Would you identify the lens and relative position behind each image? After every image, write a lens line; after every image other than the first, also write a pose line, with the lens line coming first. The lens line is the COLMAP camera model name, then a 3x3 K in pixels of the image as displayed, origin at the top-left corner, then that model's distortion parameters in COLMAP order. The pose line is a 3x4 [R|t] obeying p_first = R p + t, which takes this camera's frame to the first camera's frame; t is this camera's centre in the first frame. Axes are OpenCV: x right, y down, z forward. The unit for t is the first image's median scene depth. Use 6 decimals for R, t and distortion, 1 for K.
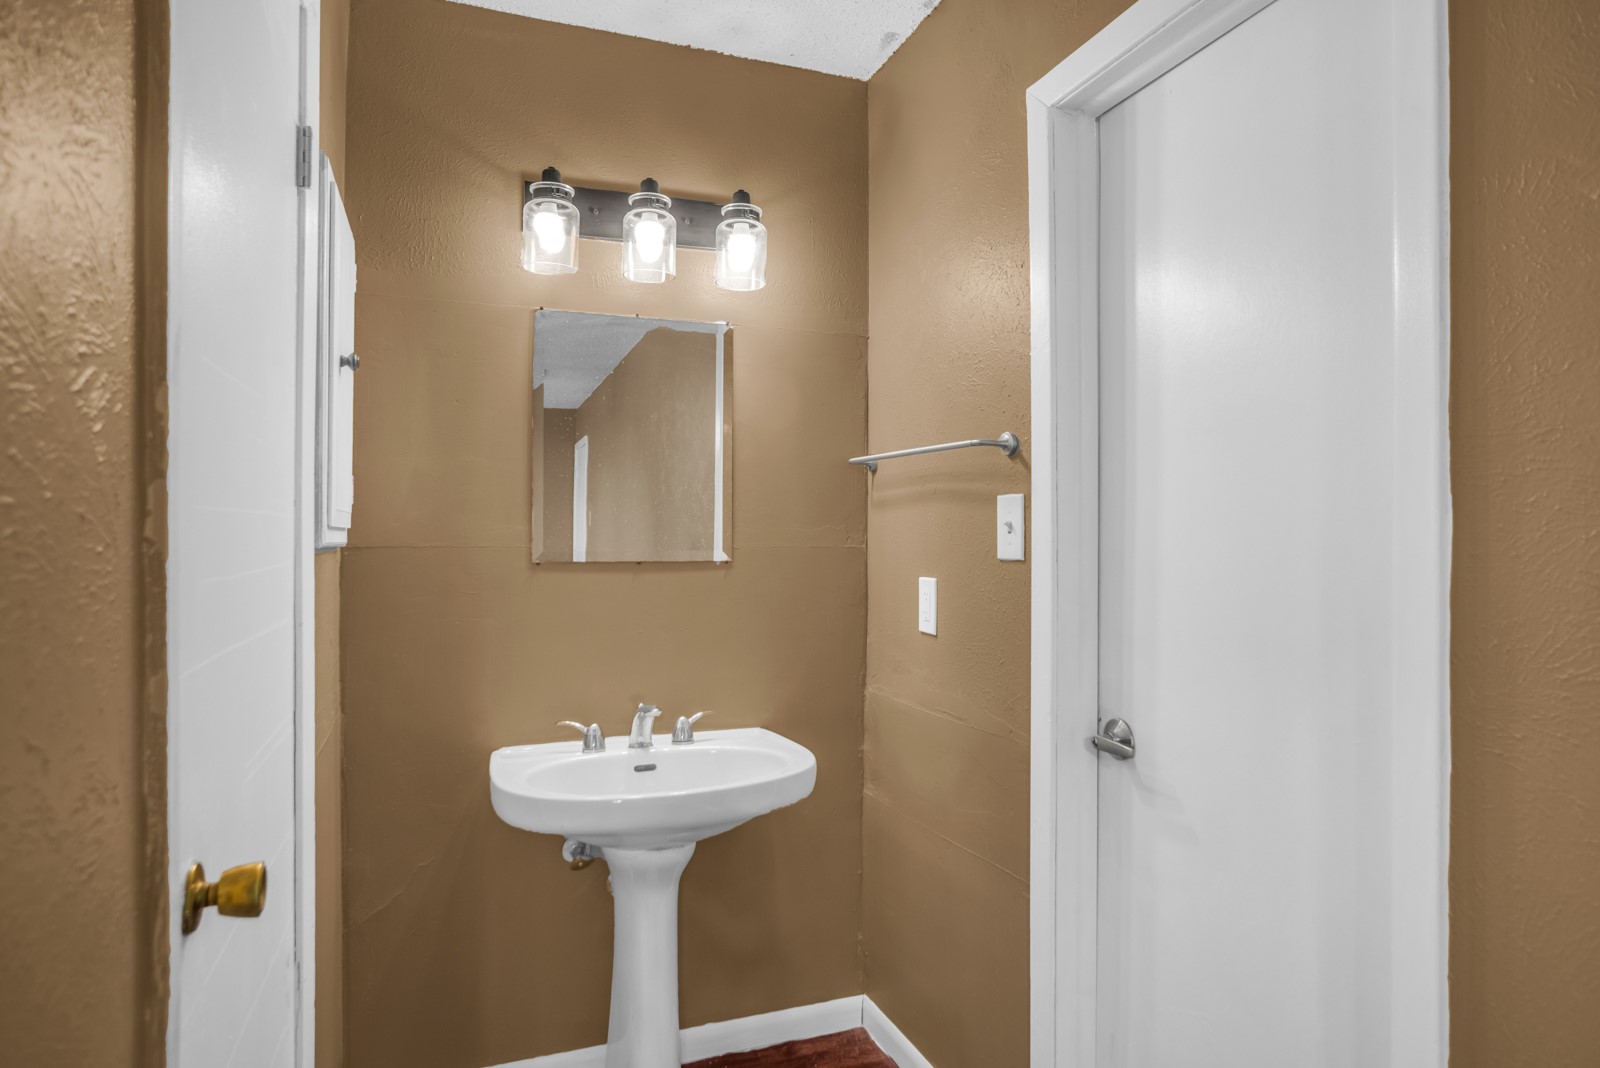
lens RADIAL K [[871.3, 0, 798.7], [0, 871.3, 533.2], [0, 0, 1]] dist [0.002854, 0.000551]
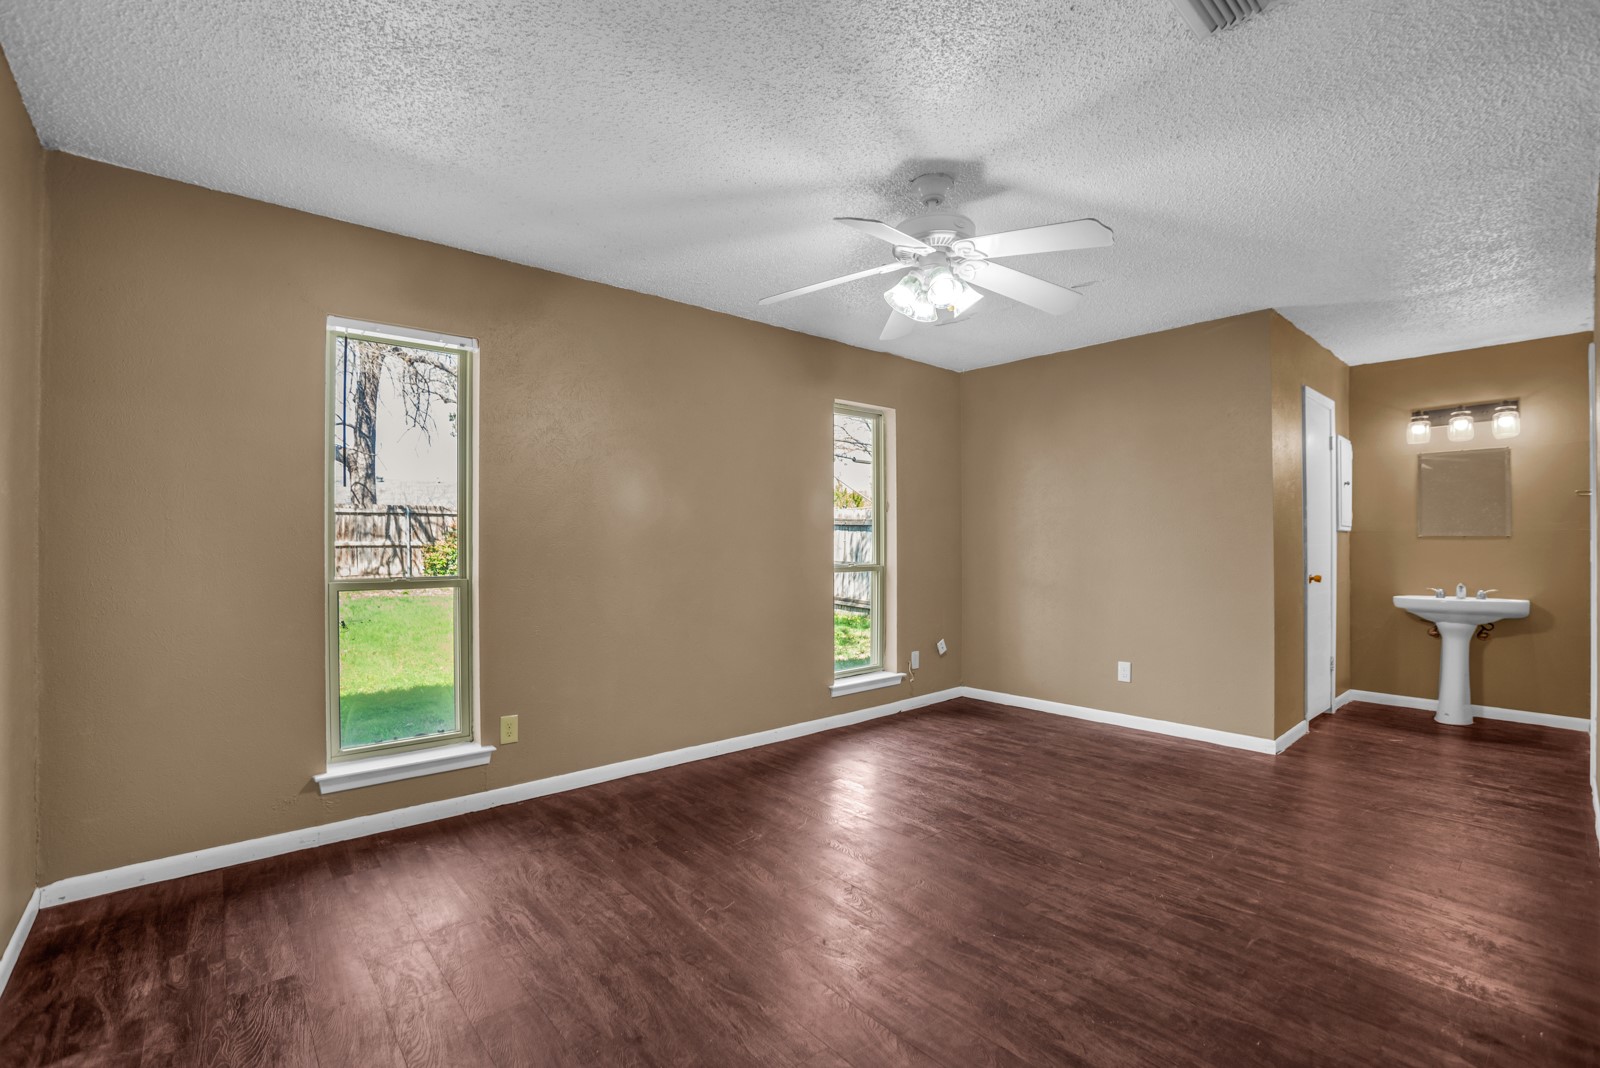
lens RADIAL K [[693.0, 0, 797.8], [0, 693.0, 537.8], [0, 0, 1]] dist [-0.001331, 0.000123]
pose [[0.352254, -0.011010, -0.935840, 1.276145], [0.004956, 0.999939, -0.009898, 0.058200], [0.935891, -0.001151, 0.352287, -2.004015]]
